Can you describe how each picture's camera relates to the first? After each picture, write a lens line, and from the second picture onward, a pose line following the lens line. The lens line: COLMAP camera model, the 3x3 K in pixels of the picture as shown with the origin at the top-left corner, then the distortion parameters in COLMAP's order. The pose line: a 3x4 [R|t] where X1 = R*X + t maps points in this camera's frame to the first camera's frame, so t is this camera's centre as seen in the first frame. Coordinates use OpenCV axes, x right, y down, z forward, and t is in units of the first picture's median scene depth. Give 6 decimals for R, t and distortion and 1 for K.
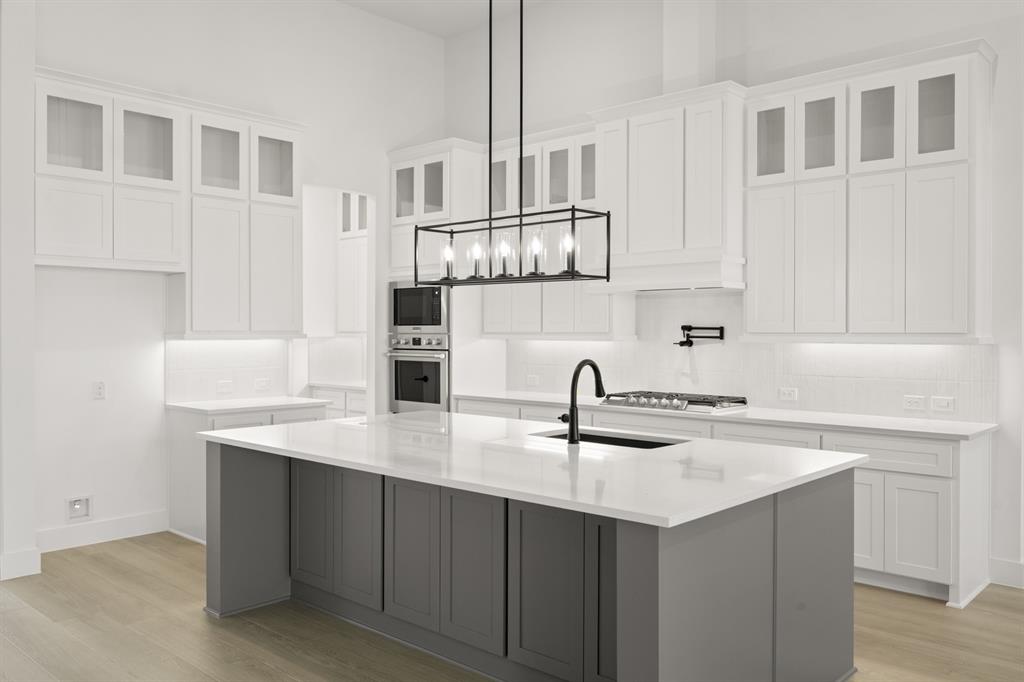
lens RADIAL K [[816.2, 0, 516.2], [0, 816.2, 338.6], [0, 0, 1]] dist [-0.004994, -0.005510]
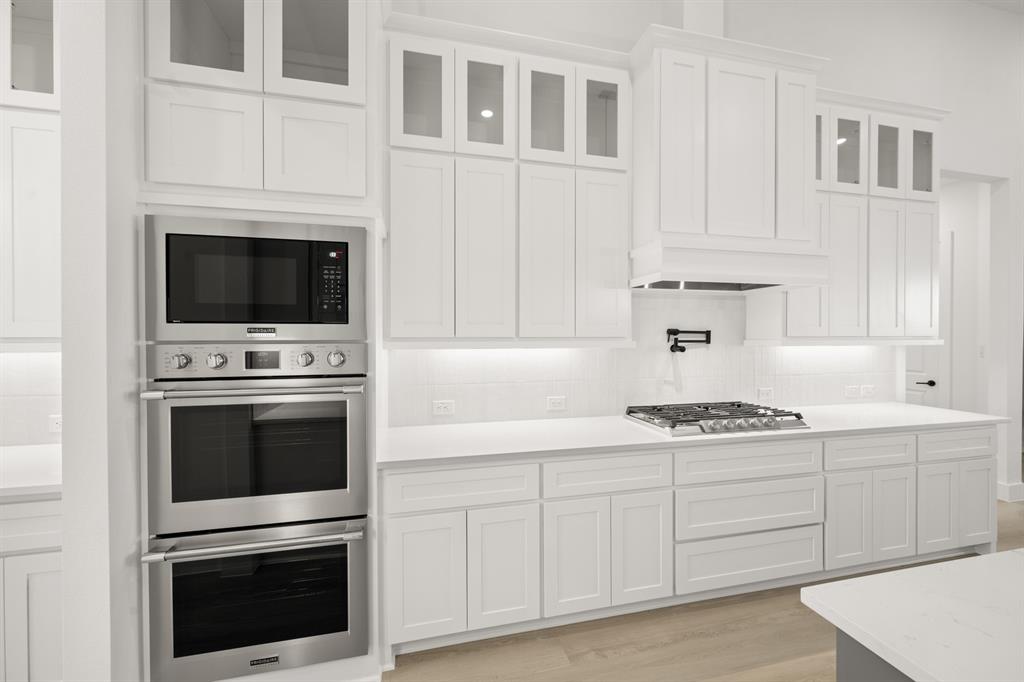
lens RADIAL K [[403.4, 0, 513.7], [0, 403.4, 338.9], [0, 0, 1]] dist [-0.000265, 0.000069]
pose [[0.560973, -0.008549, 0.827790, -0.273481], [0.009305, 0.999949, 0.004021, -0.008700], [-0.827782, 0.005447, 0.561023, 0.922350]]
